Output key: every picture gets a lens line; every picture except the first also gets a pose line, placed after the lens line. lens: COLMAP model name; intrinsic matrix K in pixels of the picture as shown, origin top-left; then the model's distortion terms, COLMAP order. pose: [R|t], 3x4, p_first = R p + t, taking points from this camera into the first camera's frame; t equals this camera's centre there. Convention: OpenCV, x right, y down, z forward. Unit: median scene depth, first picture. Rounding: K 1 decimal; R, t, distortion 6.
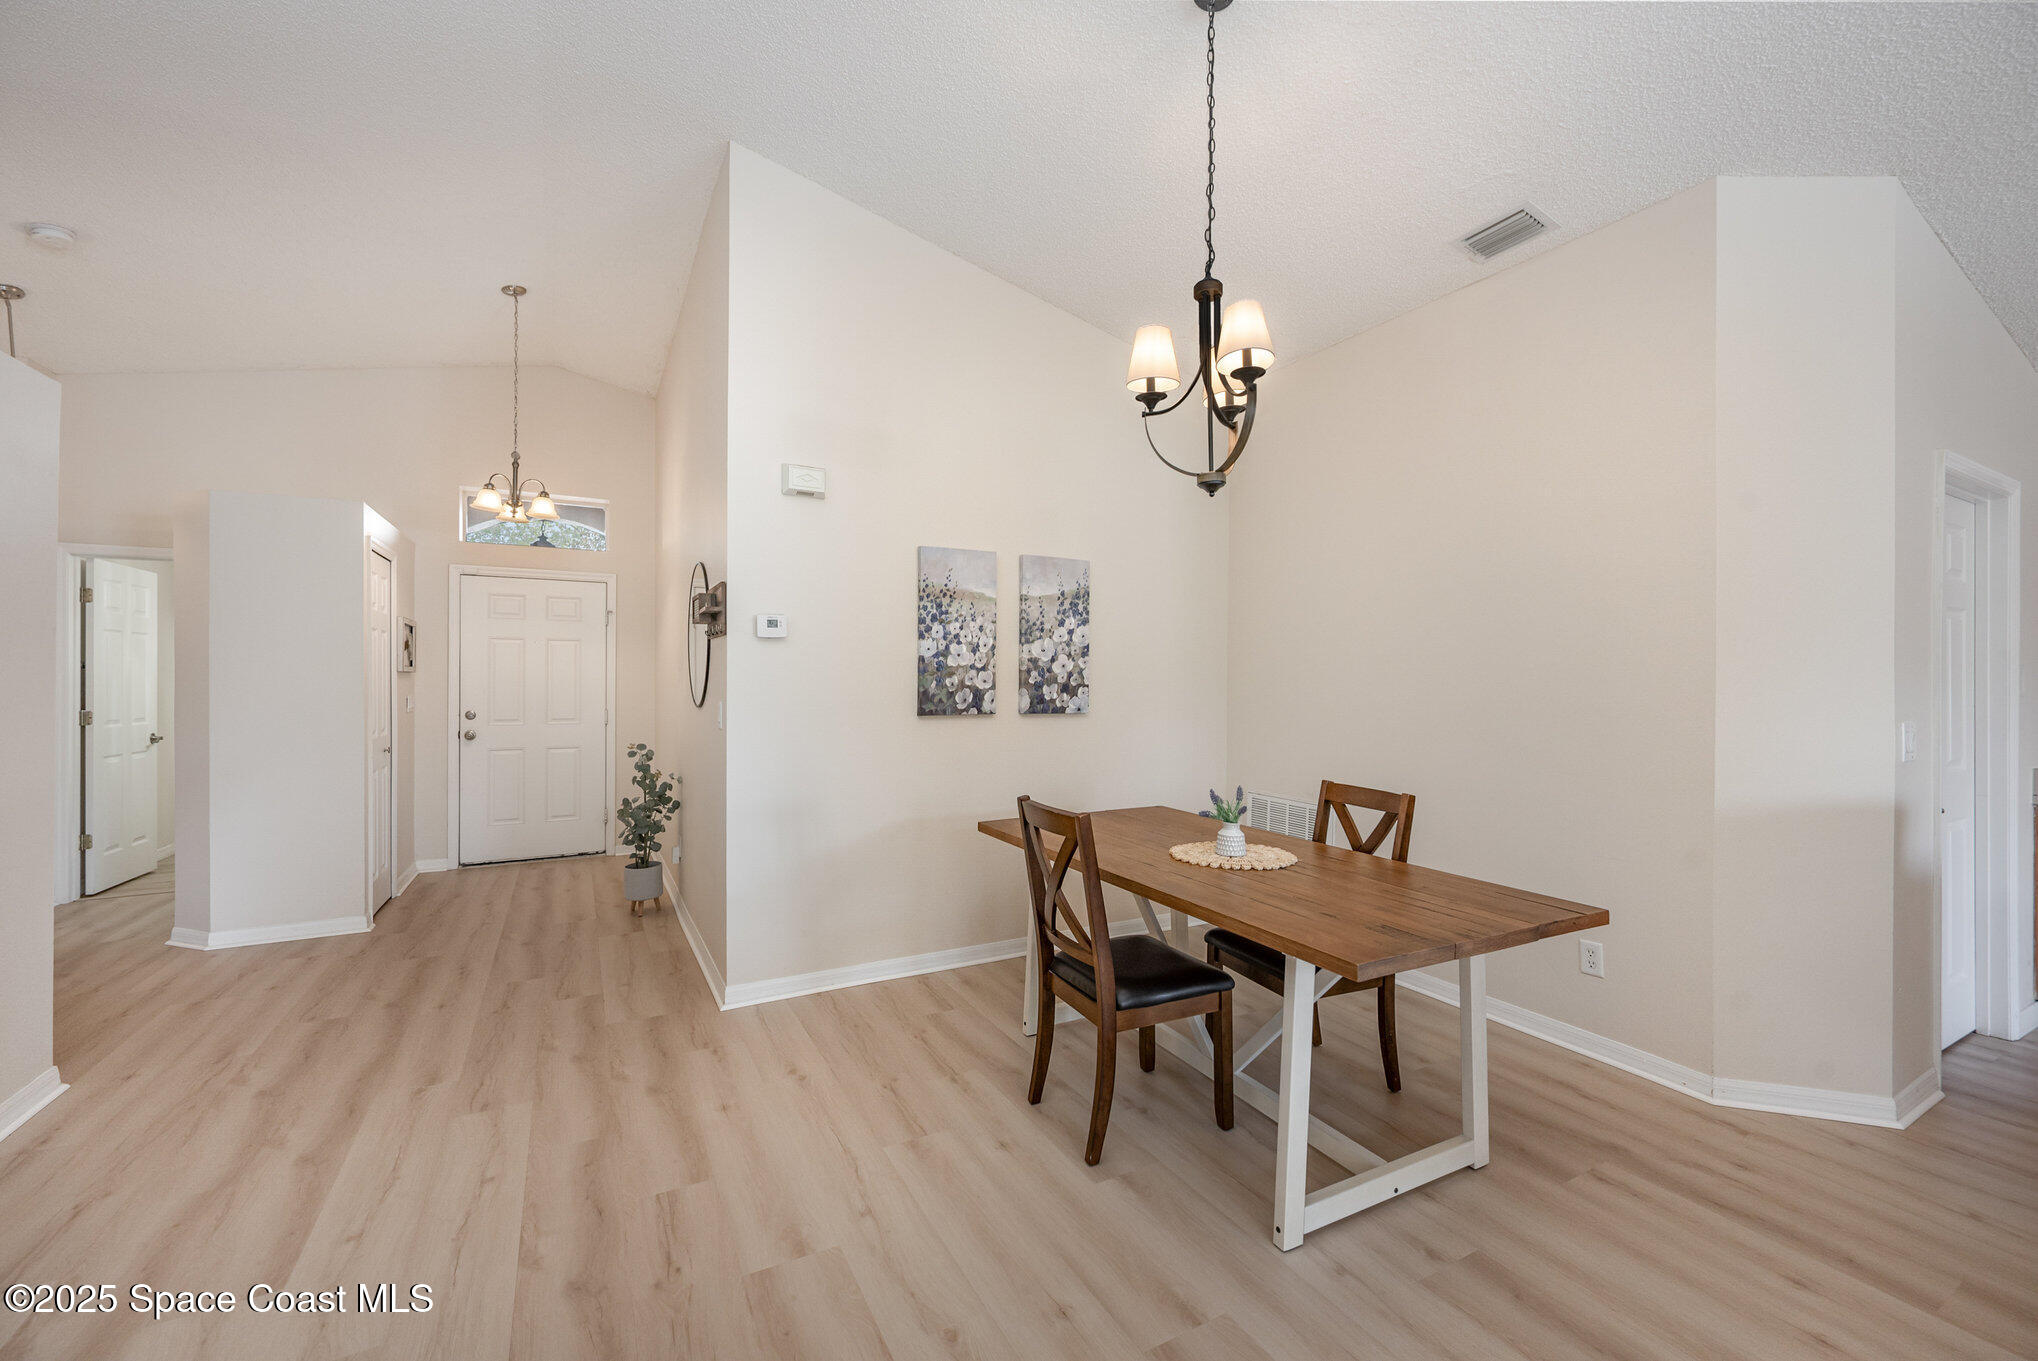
lens RADIAL K [[807.1, 0, 1012.6], [0, 807.1, 685.7], [0, 0, 1]] dist [-0.000710, 0.000248]
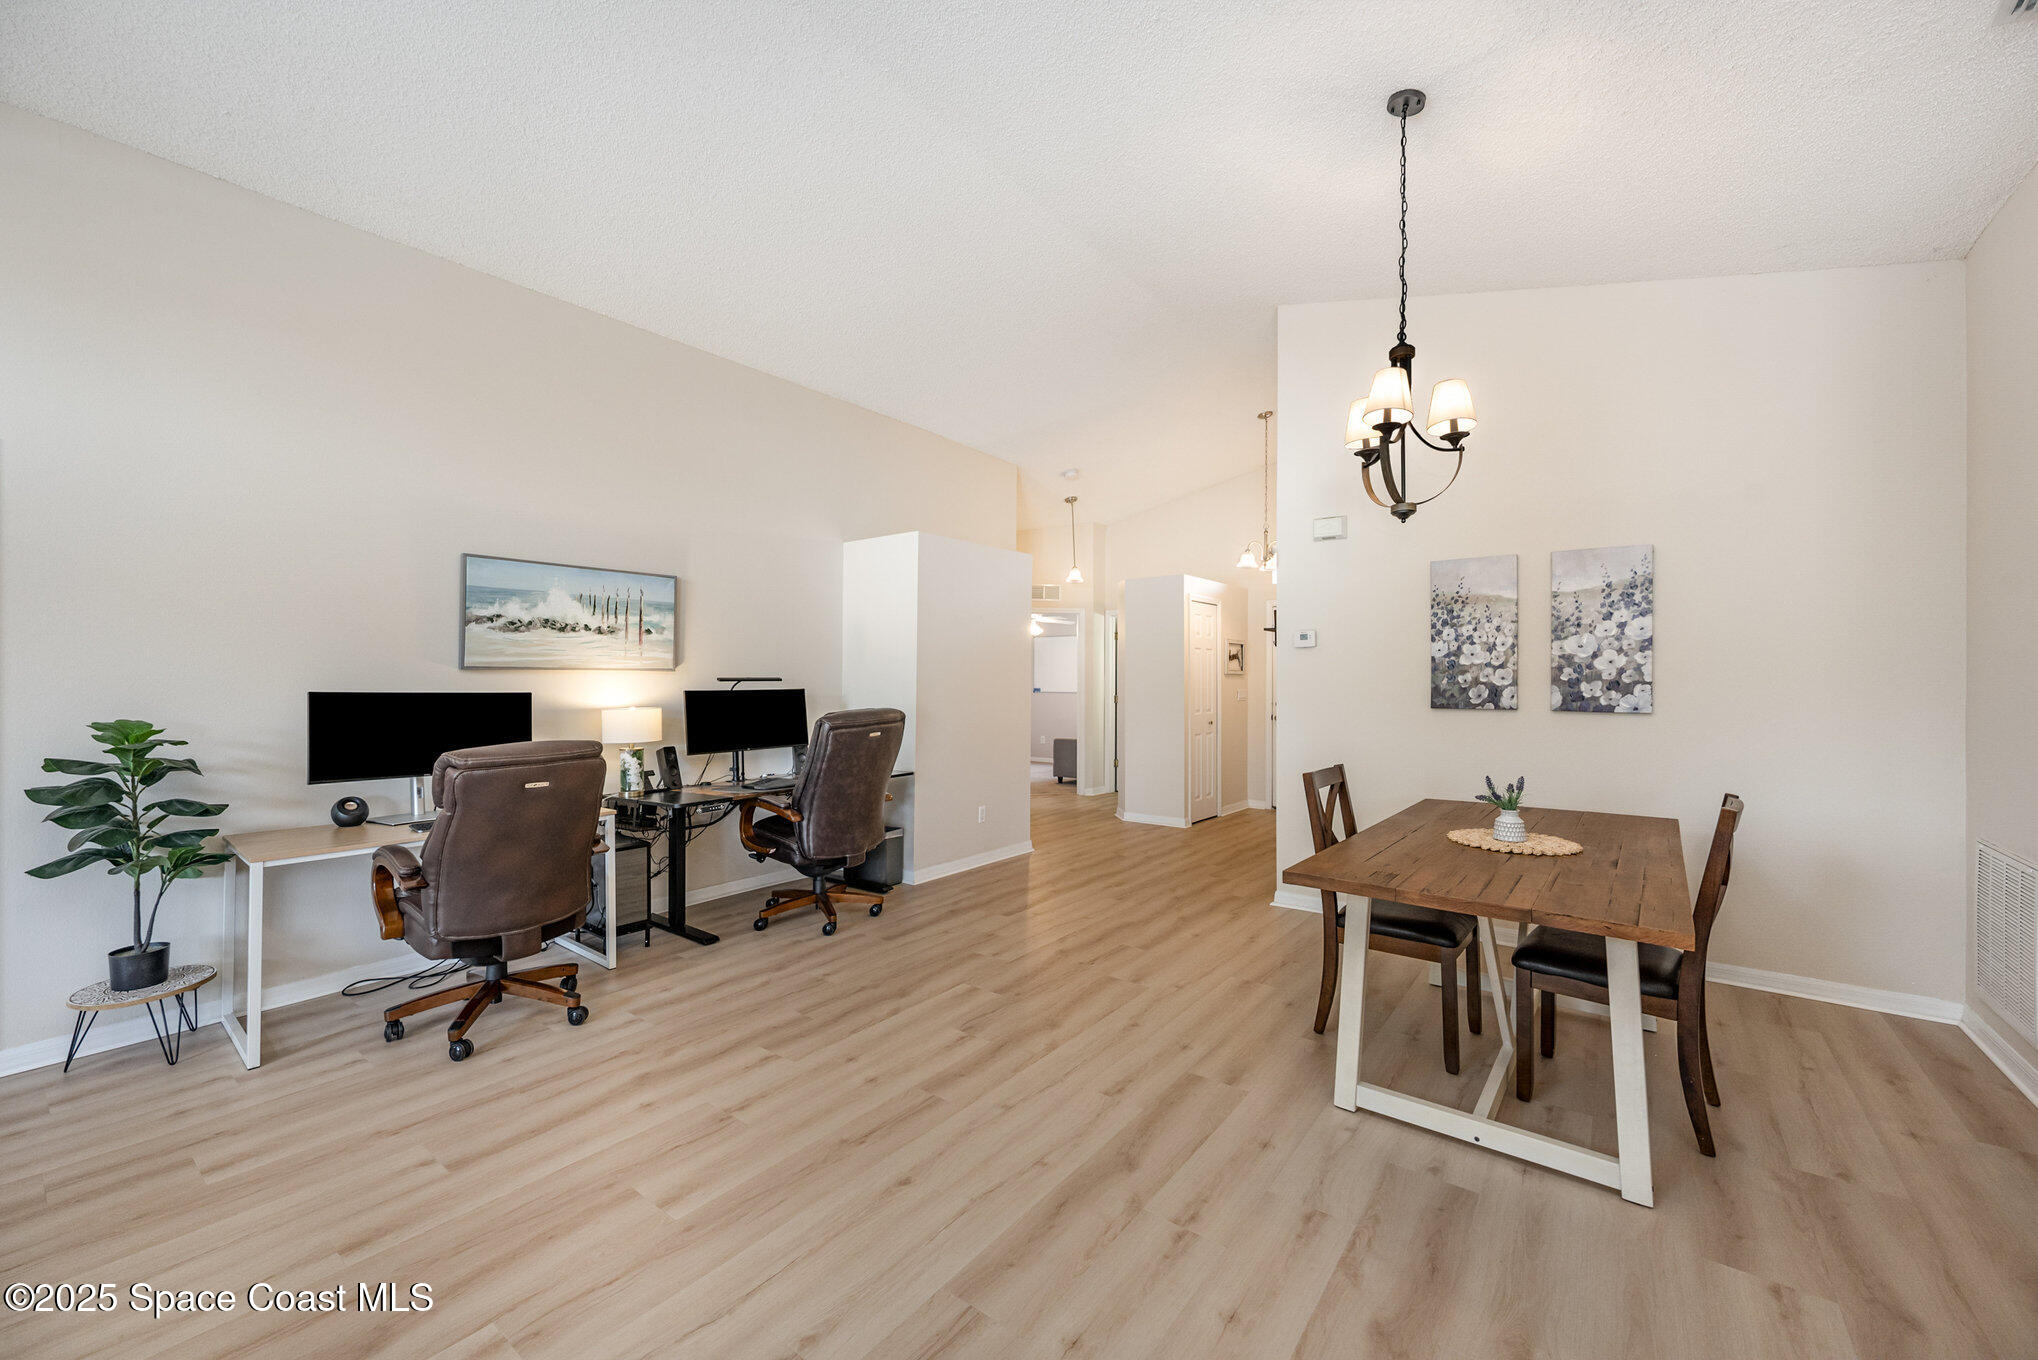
lens RADIAL K [[807.1, 0, 1016.2], [0, 807.1, 672.6], [0, 0, 1]] dist [-0.000710, 0.000248]
pose [[0.408755, -0.008418, -0.912605, 0.669410], [-0.003736, 0.999934, -0.010897, 0.001068], [0.912636, 0.007864, 0.408697, -0.015220]]
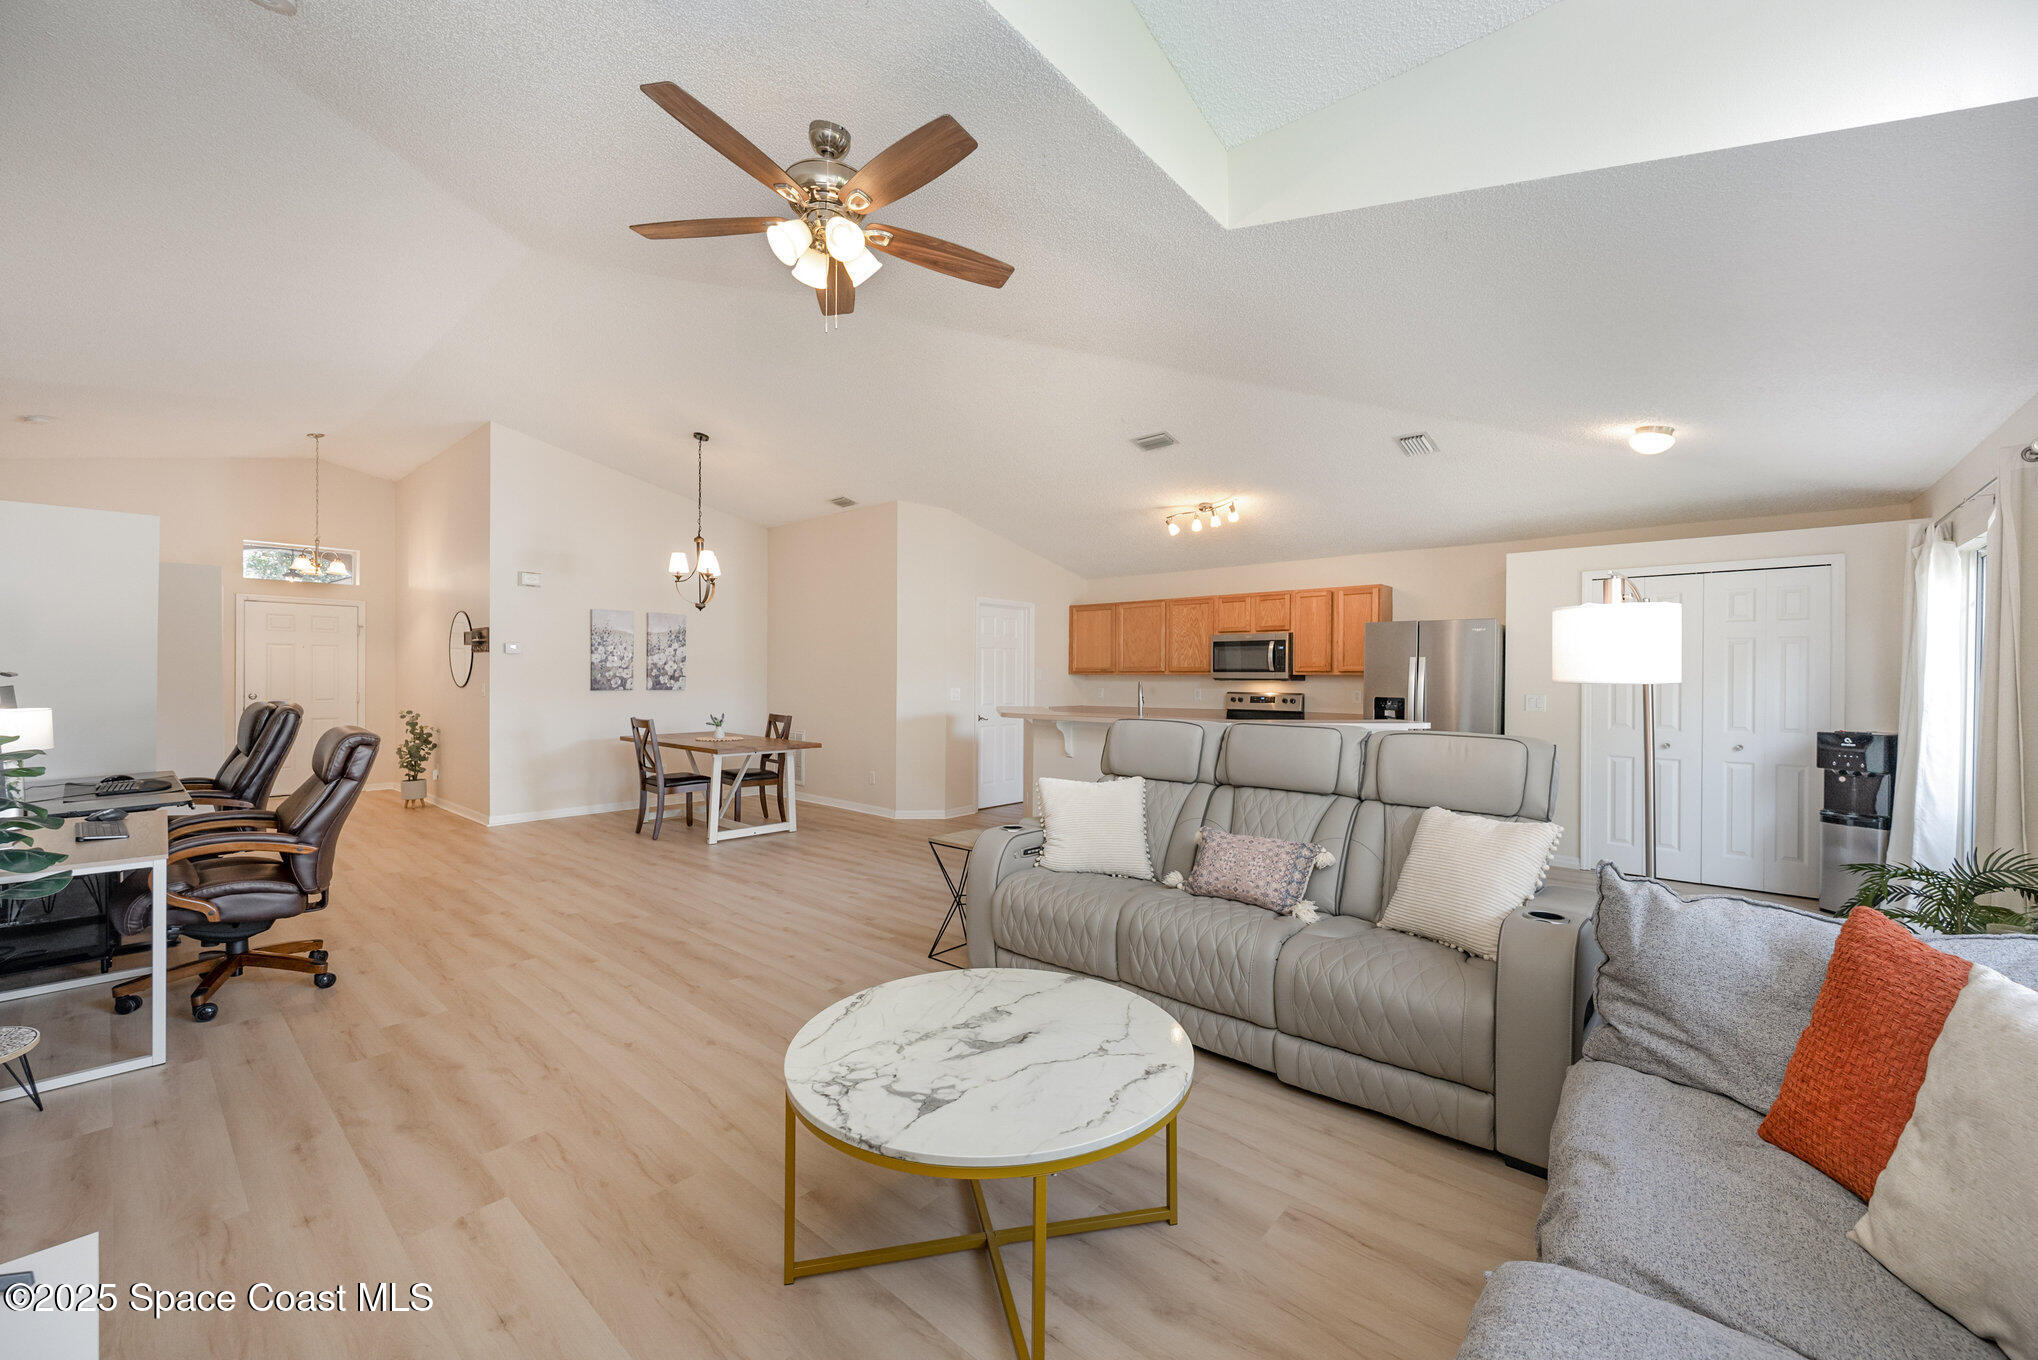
lens RADIAL K [[807.1, 0, 1028.6], [0, 807.1, 681.3], [0, 0, 1]] dist [-0.000710, 0.000248]
pose [[0.935974, -0.001635, 0.352067, 0.201553], [-0.001134, 0.999970, 0.007658, -0.003854], [-0.352069, -0.007567, 0.935944, -1.313603]]
